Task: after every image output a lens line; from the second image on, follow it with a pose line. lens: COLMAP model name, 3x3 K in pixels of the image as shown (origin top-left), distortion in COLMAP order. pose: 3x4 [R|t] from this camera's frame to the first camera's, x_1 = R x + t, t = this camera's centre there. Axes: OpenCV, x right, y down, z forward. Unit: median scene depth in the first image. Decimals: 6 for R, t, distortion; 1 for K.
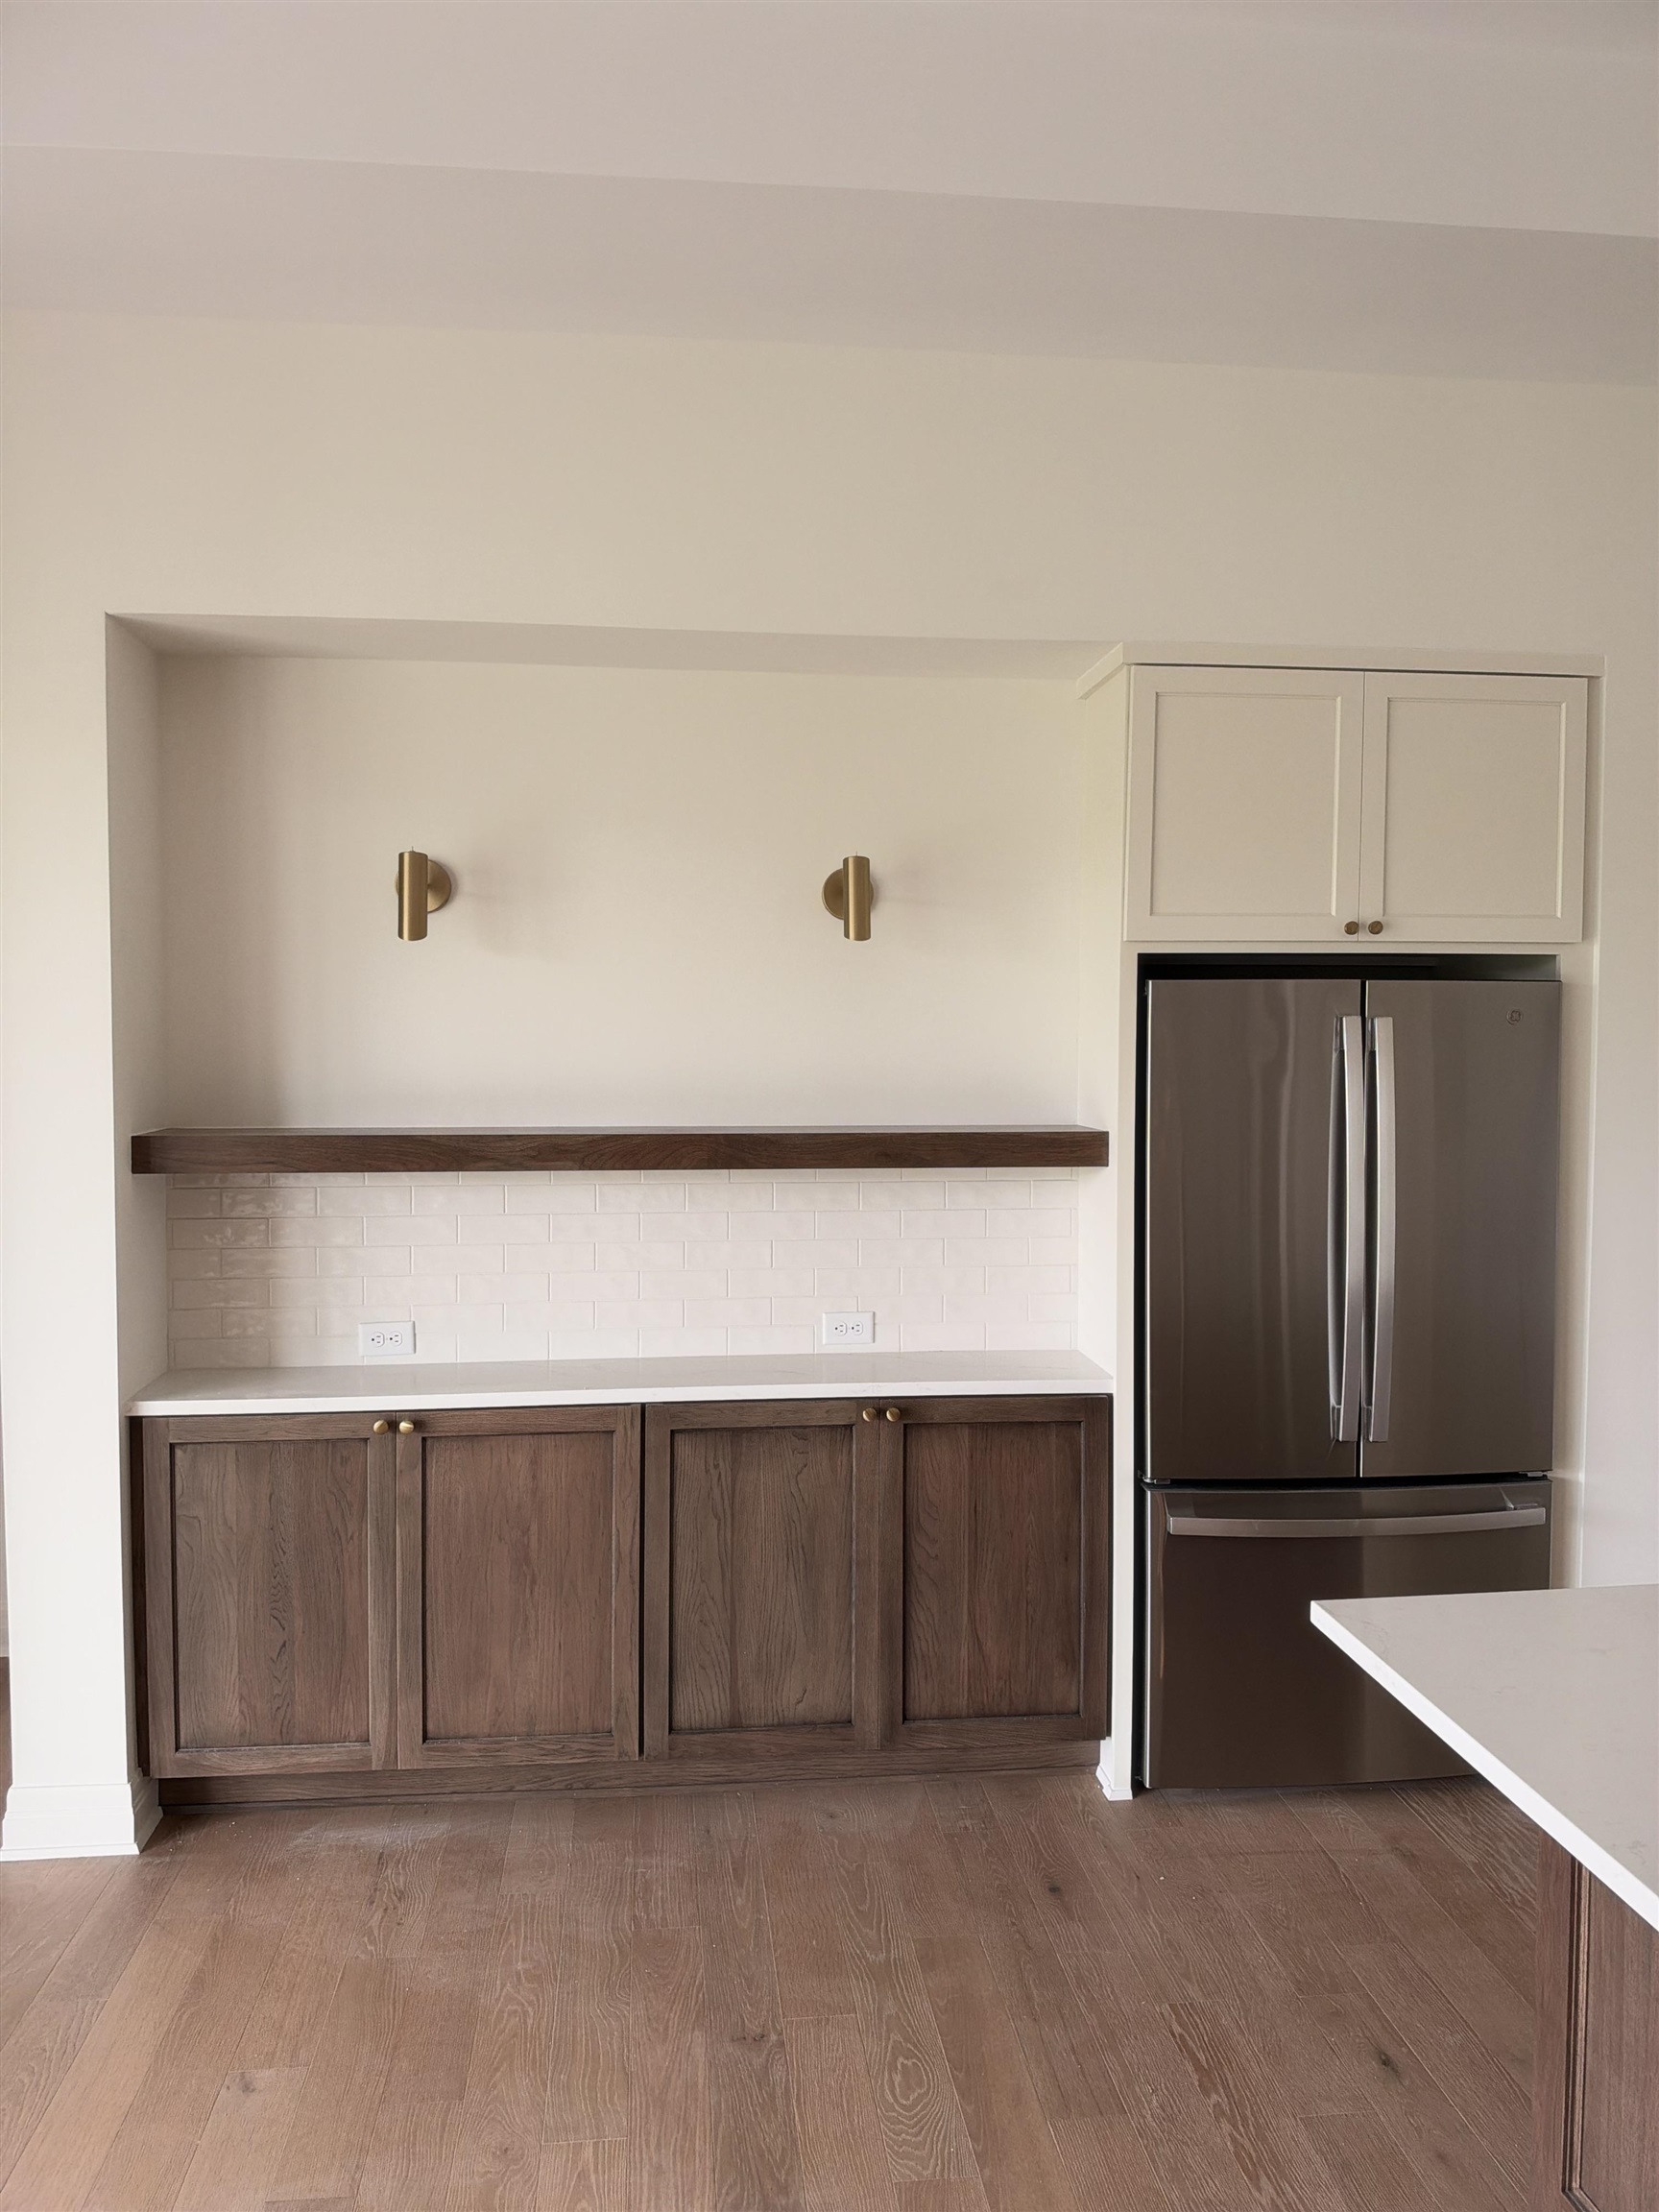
lens RADIAL K [[1584.5, 0, 829.5], [0, 1584.5, 1106.0], [0, 0, 1]] dist [0.089917, -0.153584]
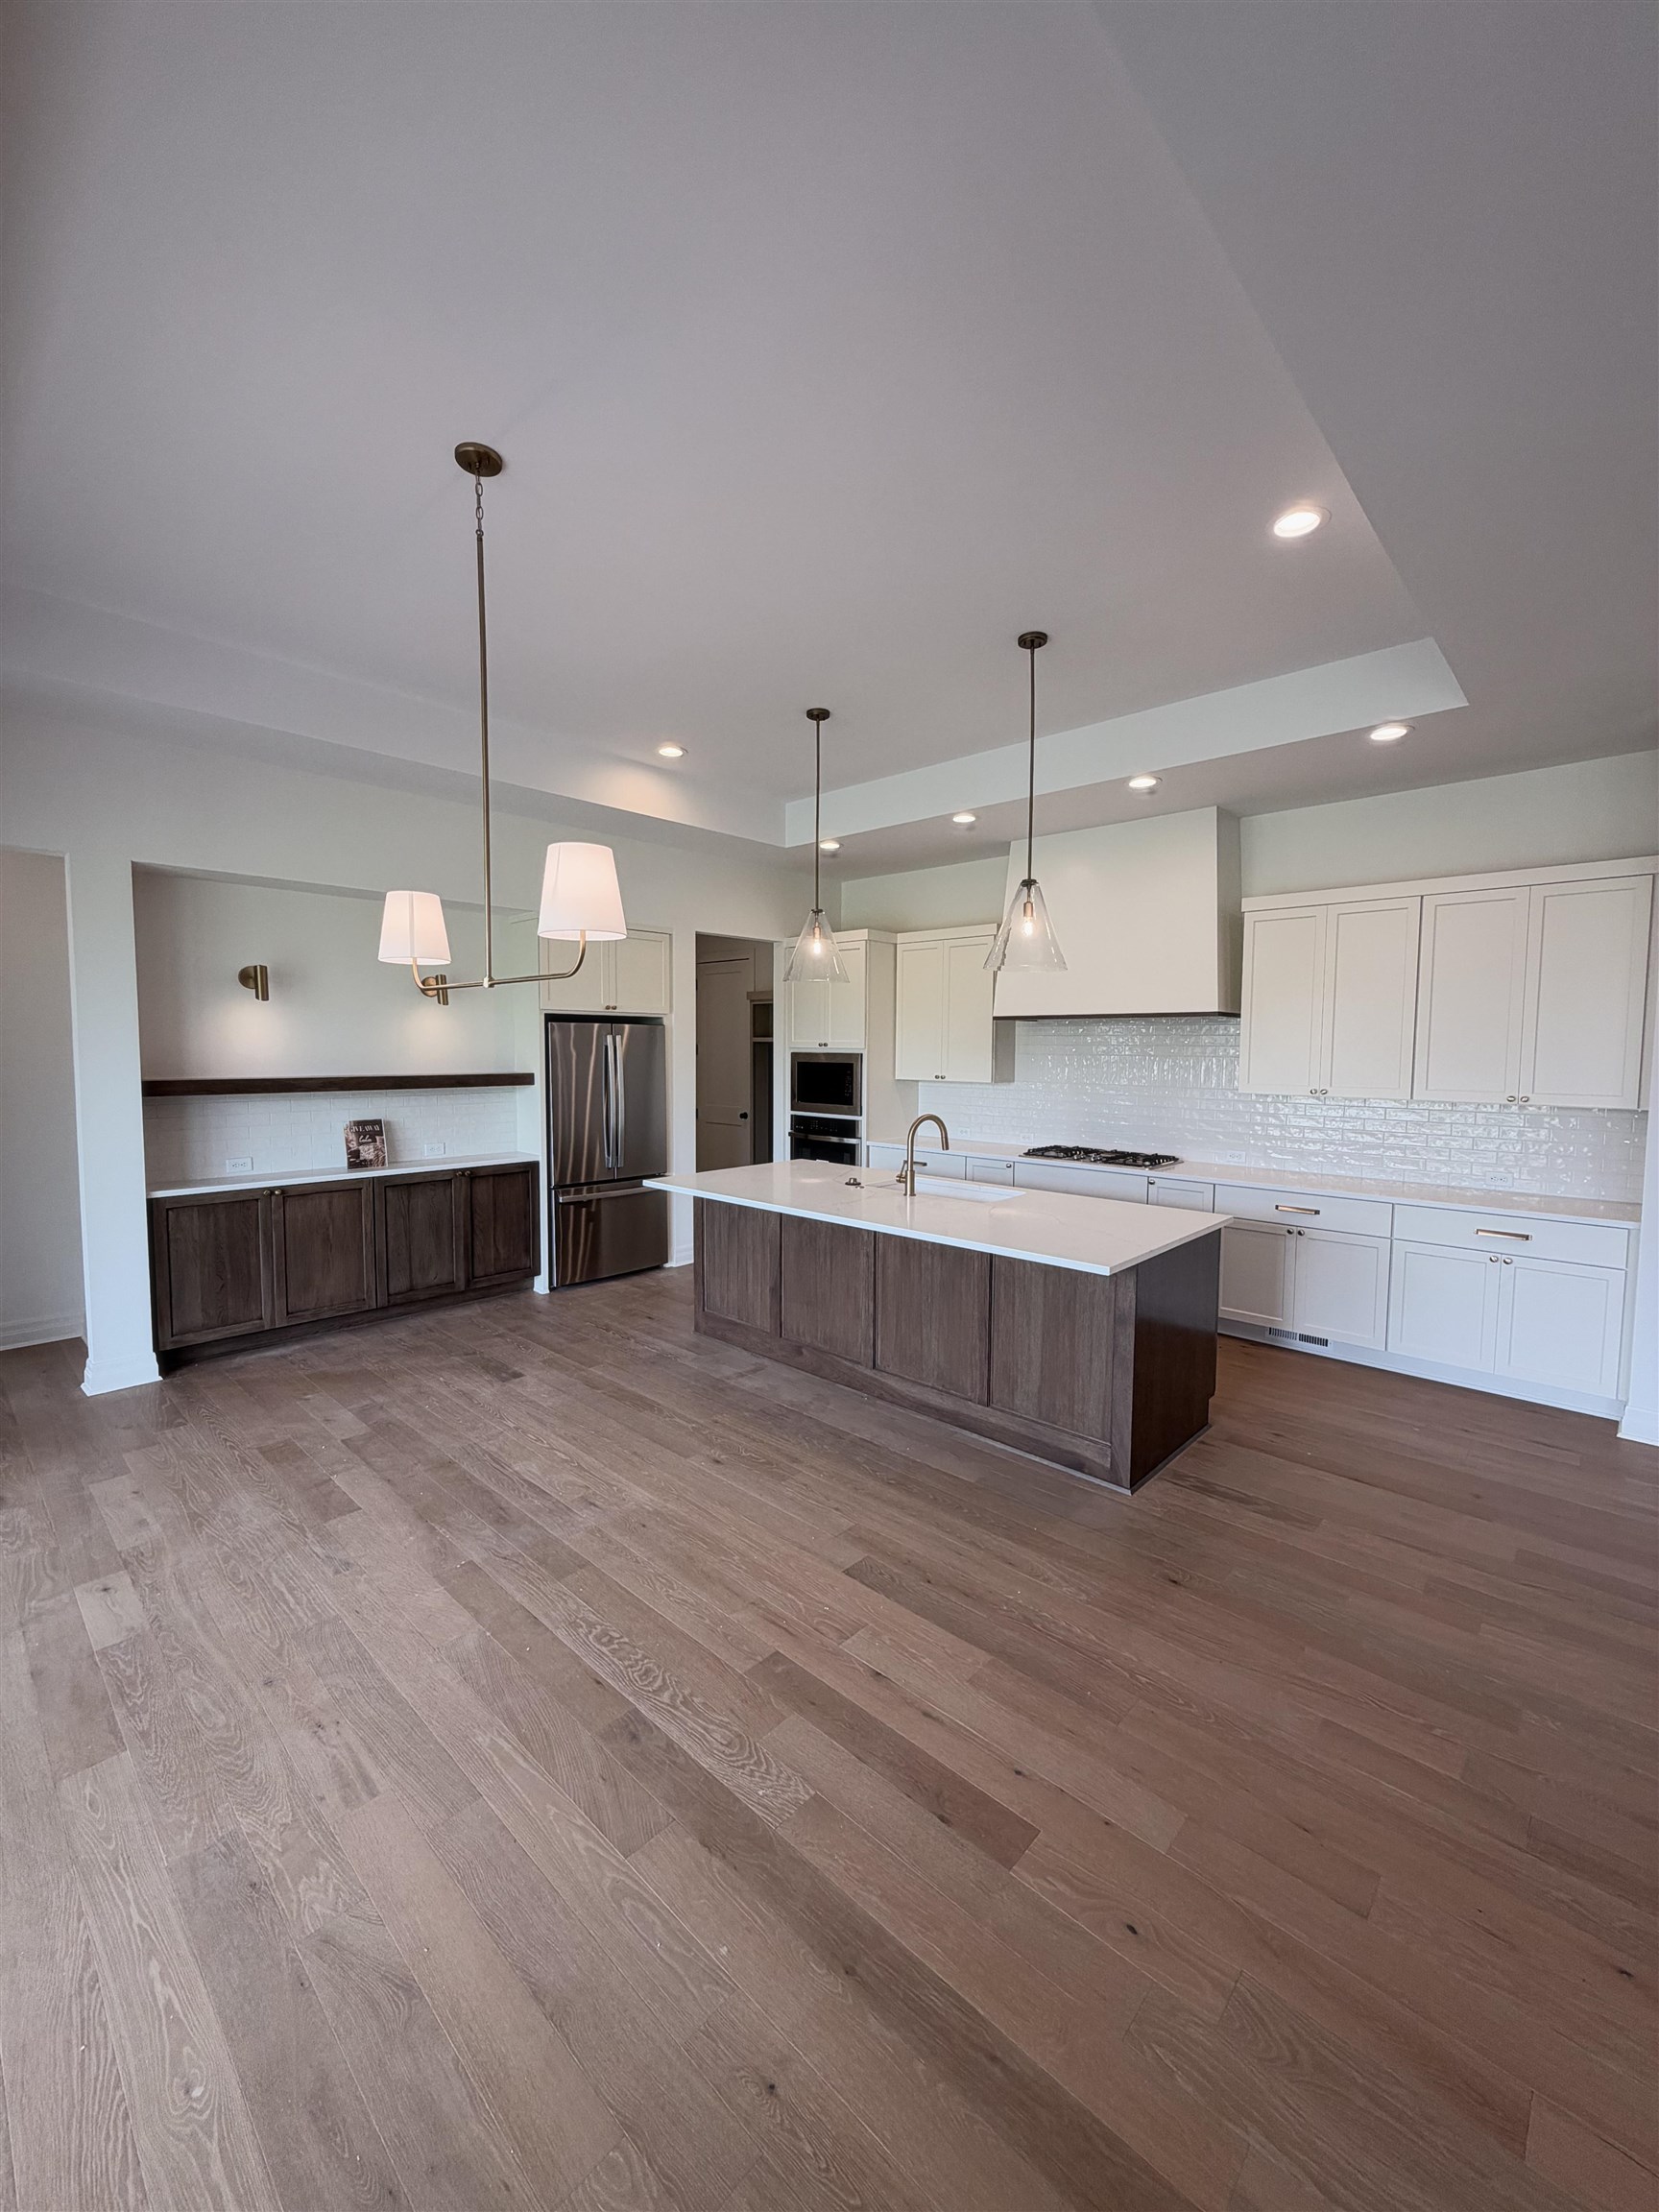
lens RADIAL K [[879.1, 0, 833.0], [0, 879.1, 1100.6], [0, 0, 1]] dist [-0.000050, 0.000021]
pose [[0.754473, -0.039135, 0.655164, -0.499585], [0.025458, 0.999215, 0.030368, 0.032486], [-0.655837, -0.006232, 0.754876, -0.629387]]
